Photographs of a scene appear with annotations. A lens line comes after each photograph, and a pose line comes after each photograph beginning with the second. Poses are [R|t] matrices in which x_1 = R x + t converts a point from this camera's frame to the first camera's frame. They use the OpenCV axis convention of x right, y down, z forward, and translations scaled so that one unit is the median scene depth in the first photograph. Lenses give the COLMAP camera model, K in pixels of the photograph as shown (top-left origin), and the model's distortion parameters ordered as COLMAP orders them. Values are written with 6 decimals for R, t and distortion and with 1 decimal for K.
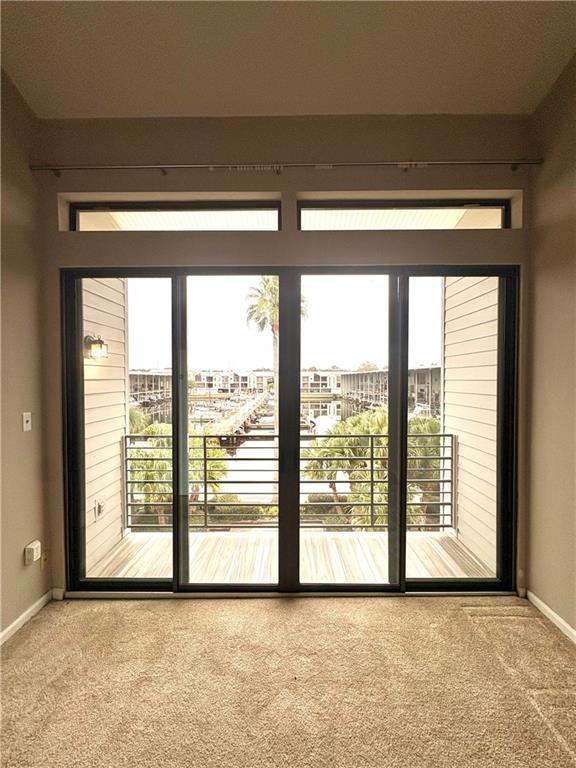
lens RADIAL K [[306.7, 0, 287.0], [0, 306.7, 381.7], [0, 0, 1]] dist [-0.001329, 0.000662]
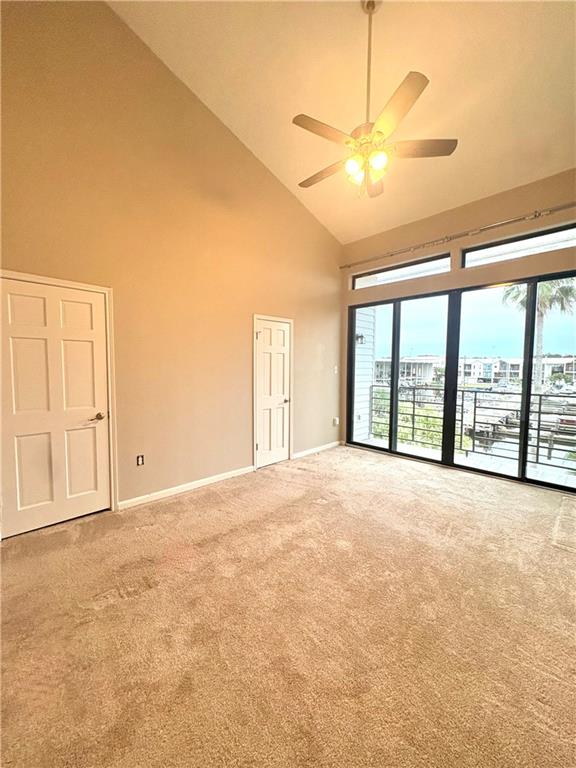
lens RADIAL K [[306.7, 0, 289.6], [0, 306.7, 388.2], [0, 0, 1]] dist [-0.001329, 0.000662]
pose [[0.714939, 0.061251, -0.696499, 0.523687], [-0.017636, 0.997418, 0.069610, 0.088879], [0.698964, -0.037483, 0.714174, -0.868493]]
